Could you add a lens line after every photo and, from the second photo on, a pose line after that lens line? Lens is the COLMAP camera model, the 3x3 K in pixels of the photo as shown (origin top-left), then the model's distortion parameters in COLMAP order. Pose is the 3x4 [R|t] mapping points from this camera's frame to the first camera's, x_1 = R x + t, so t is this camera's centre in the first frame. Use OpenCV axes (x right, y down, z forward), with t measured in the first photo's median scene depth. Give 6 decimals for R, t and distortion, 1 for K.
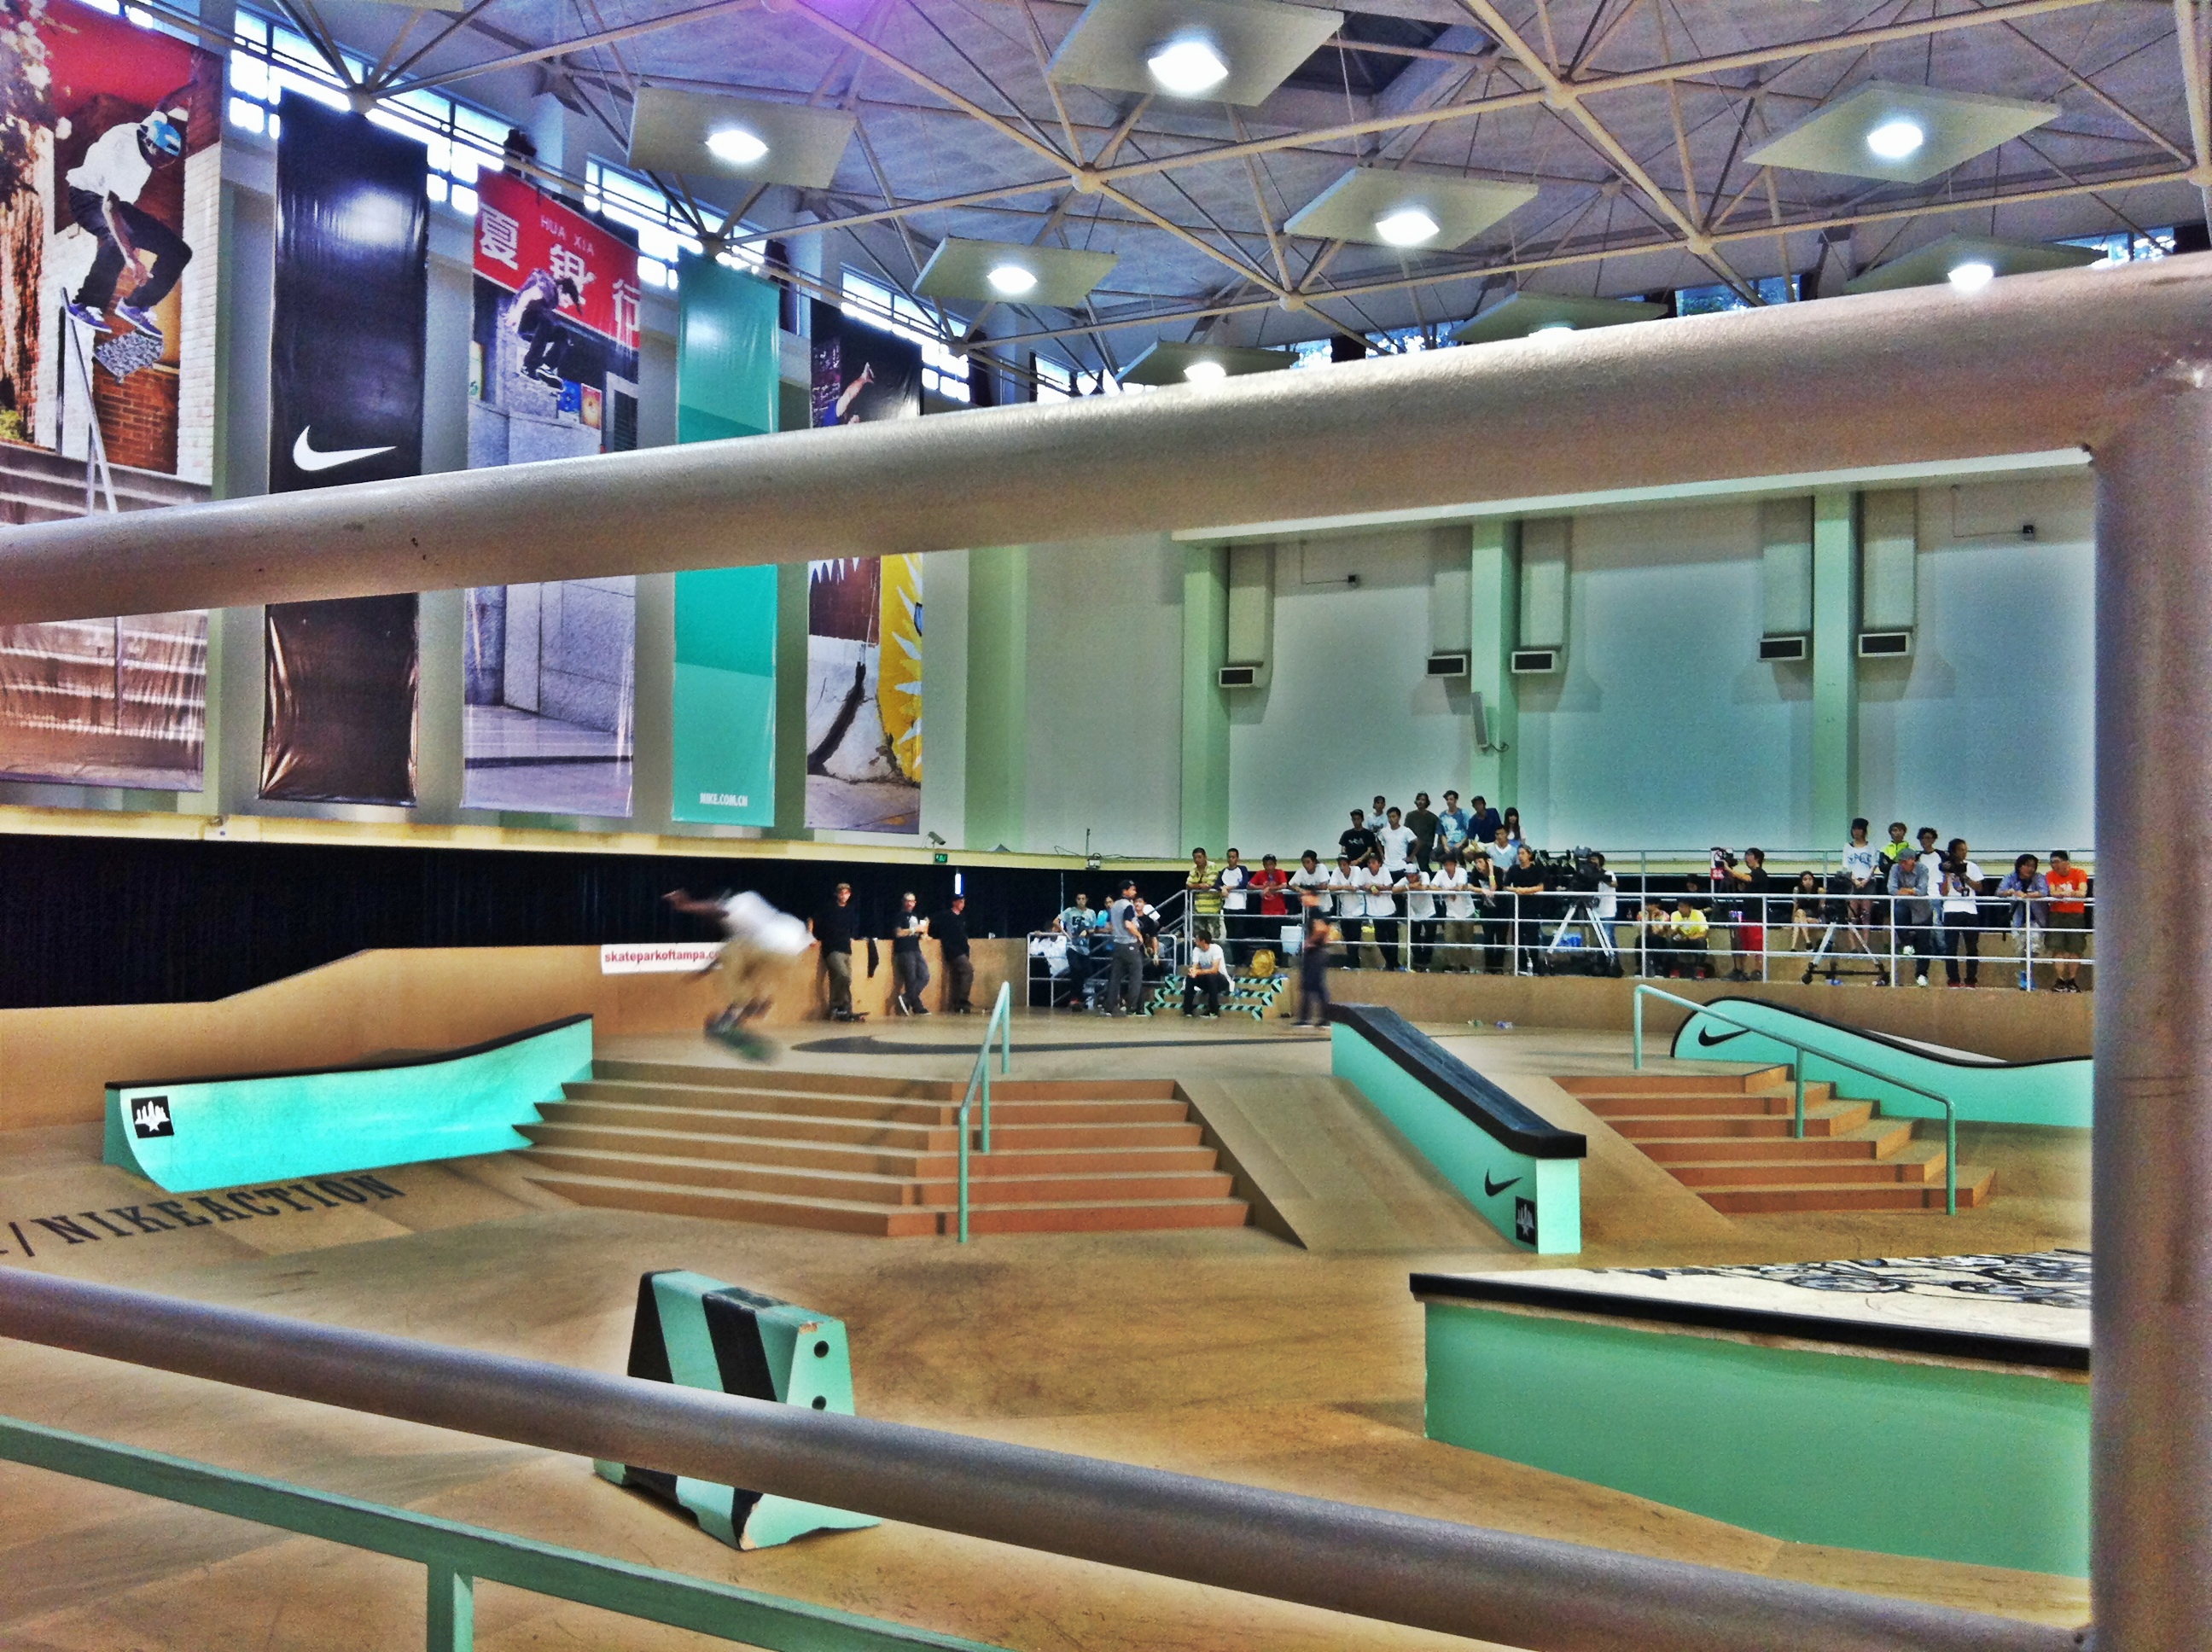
lens RADIAL K [[2057.5, 0, 1095.9], [0, 2057.5, 815.6], [0, 0, 1]] dist [-0.026392, 0.000000]
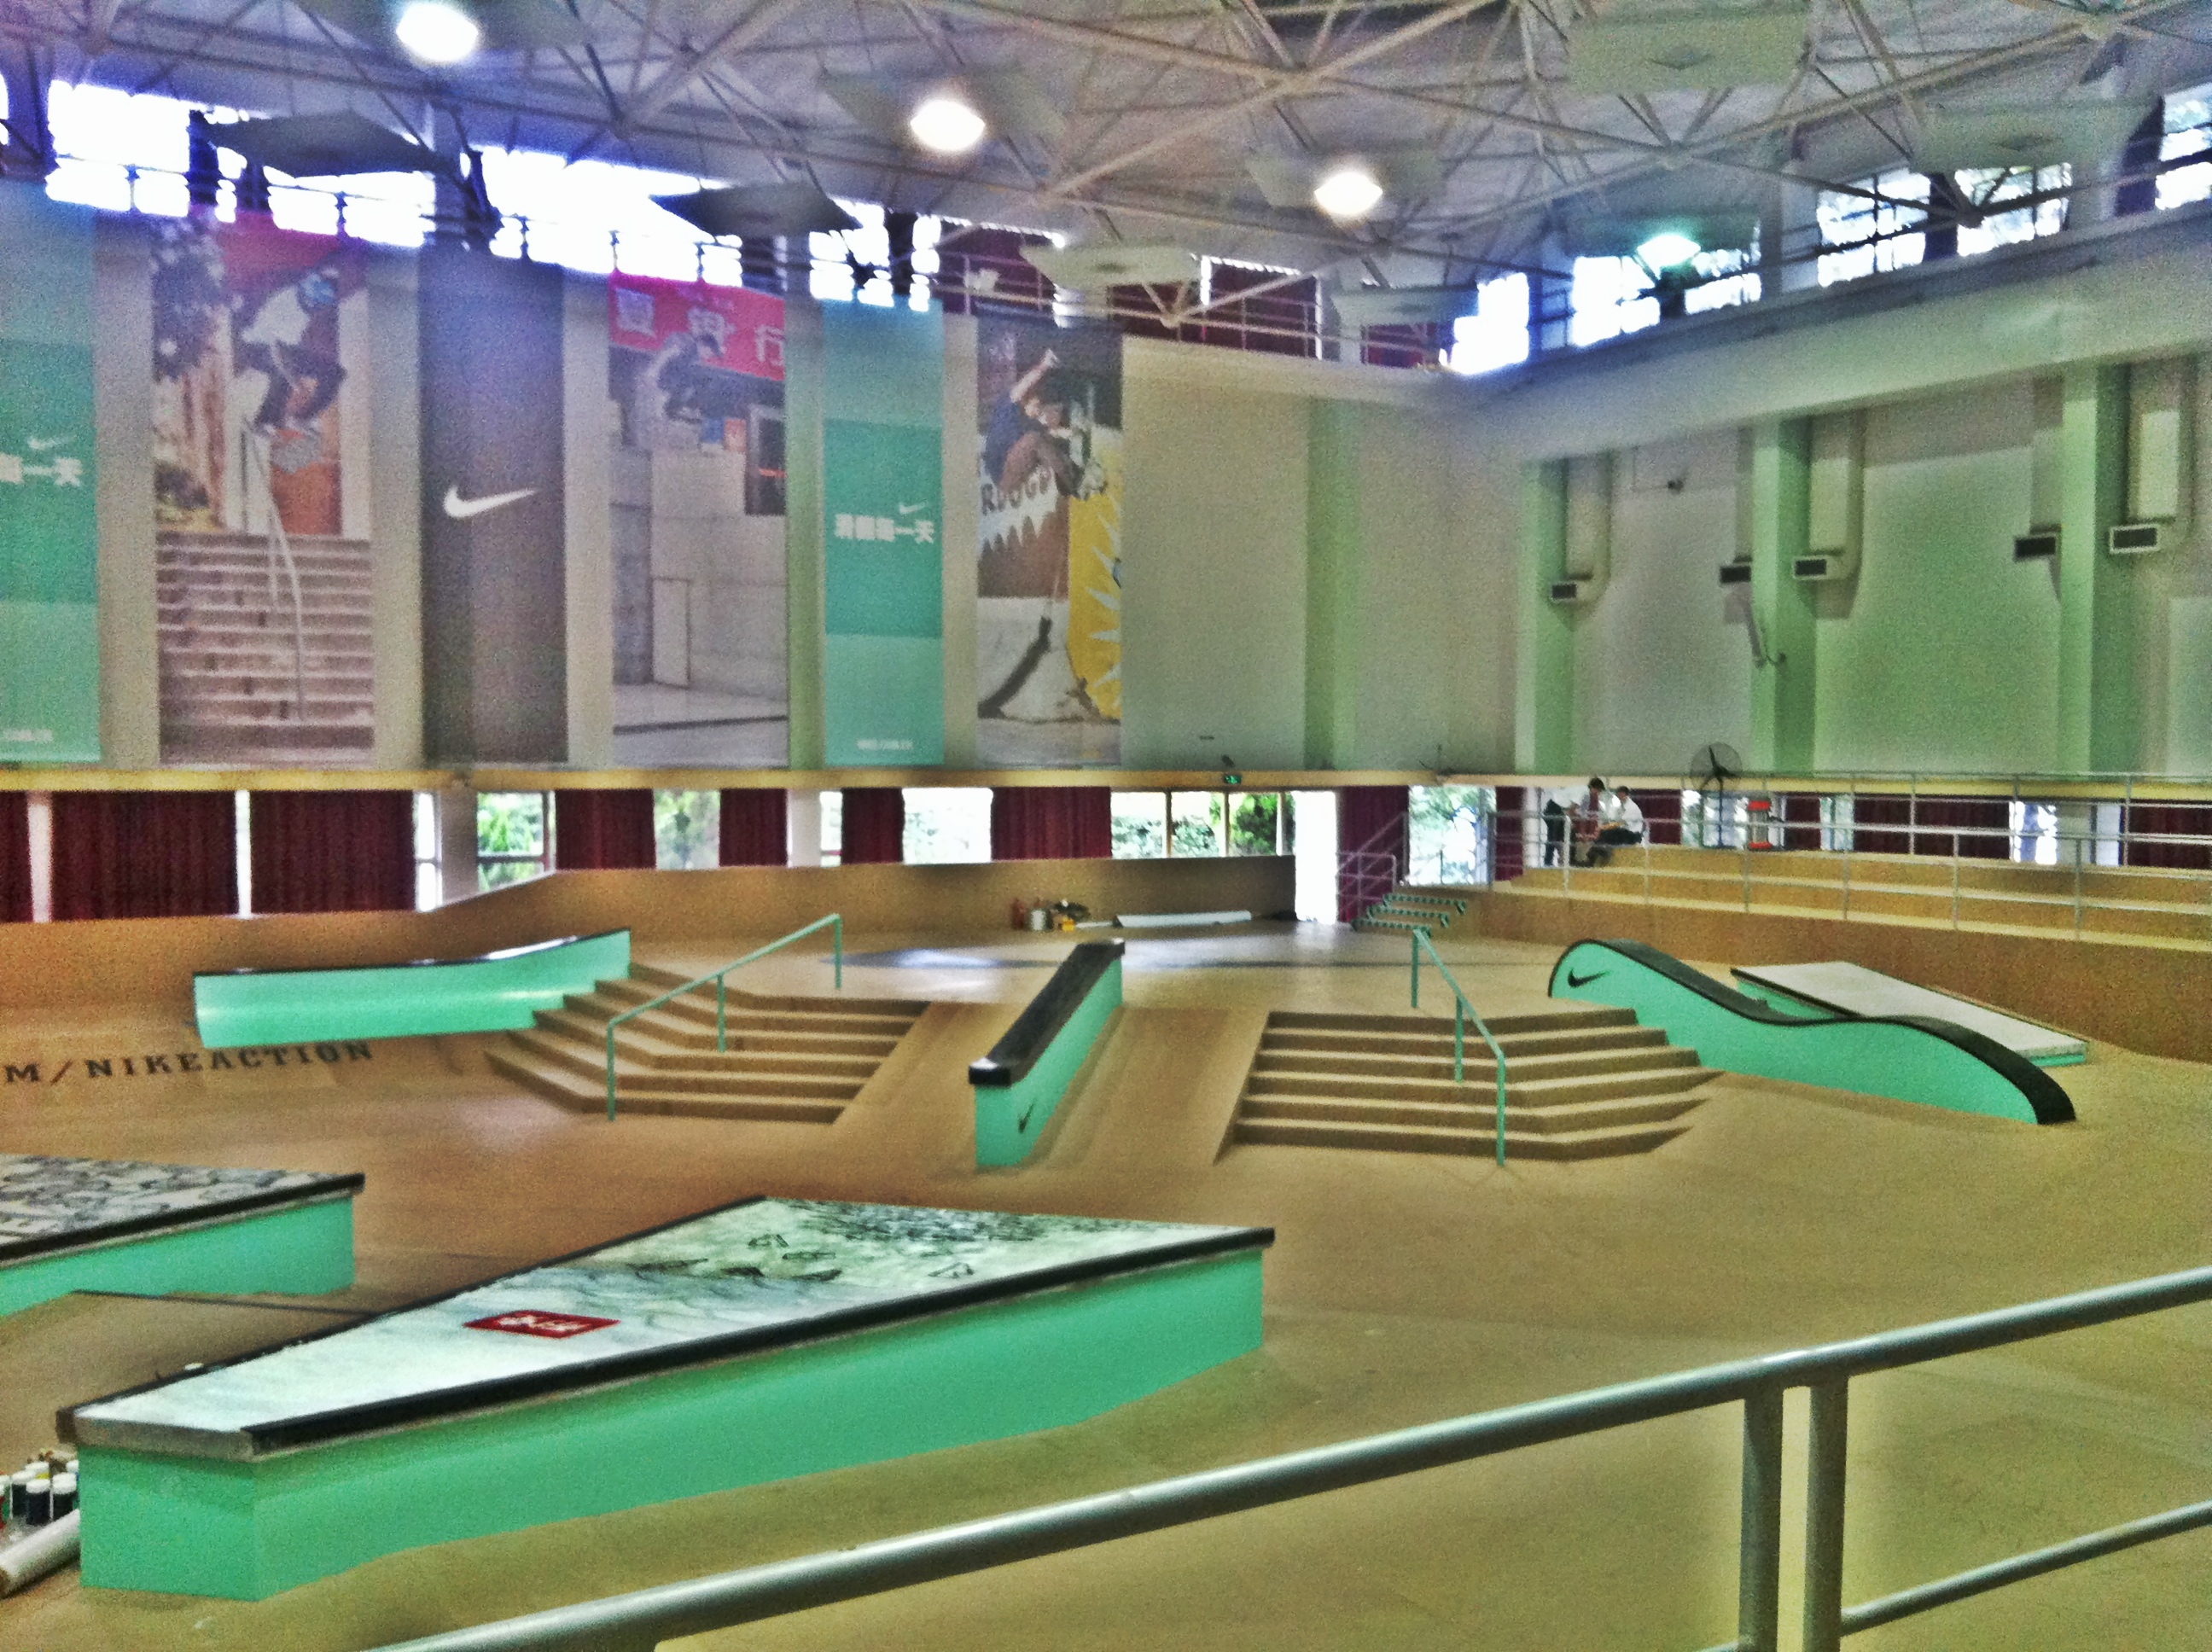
lens RADIAL K [[2057.5, 0, 1153.2], [0, 2057.5, 821.9], [0, 0, 1]] dist [-0.026392, 0.000000]
pose [[0.876113, 0.003173, -0.482095, 0.593976], [0.029062, 0.997812, 0.059382, -0.033199], [0.481229, -0.066035, 0.874104, 0.028732]]
